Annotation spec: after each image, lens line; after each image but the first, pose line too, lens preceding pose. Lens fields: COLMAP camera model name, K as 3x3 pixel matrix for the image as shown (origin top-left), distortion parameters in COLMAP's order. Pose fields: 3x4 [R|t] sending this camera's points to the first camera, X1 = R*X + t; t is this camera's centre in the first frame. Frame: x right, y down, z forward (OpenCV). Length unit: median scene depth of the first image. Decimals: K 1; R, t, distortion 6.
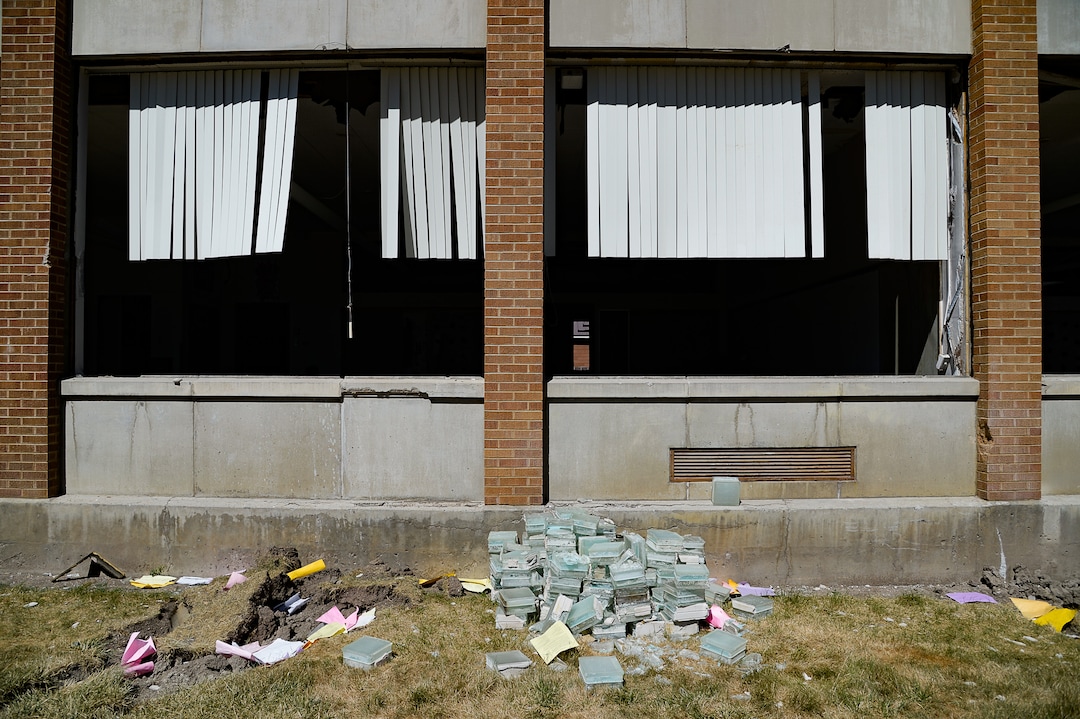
lens RADIAL K [[737.5, 0, 539.7], [0, 737.5, 358.7], [0, 0, 1]] dist [-0.081779, 0.006042]
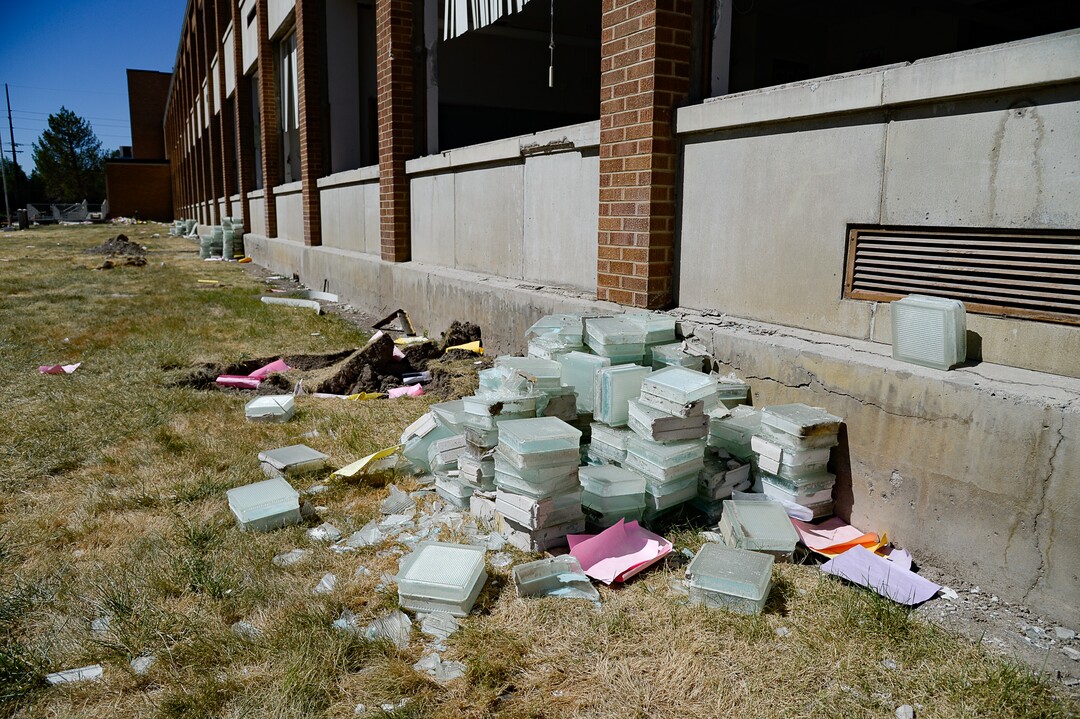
lens RADIAL K [[737.5, 0, 539.4], [0, 737.5, 358.7], [0, 0, 1]] dist [-0.081779, 0.006042]
pose [[0.465251, 0.168891, -0.868918, 0.505148], [-0.001376, 0.981766, 0.190088, 0.119912], [0.885178, -0.087243, 0.457000, 0.619754]]
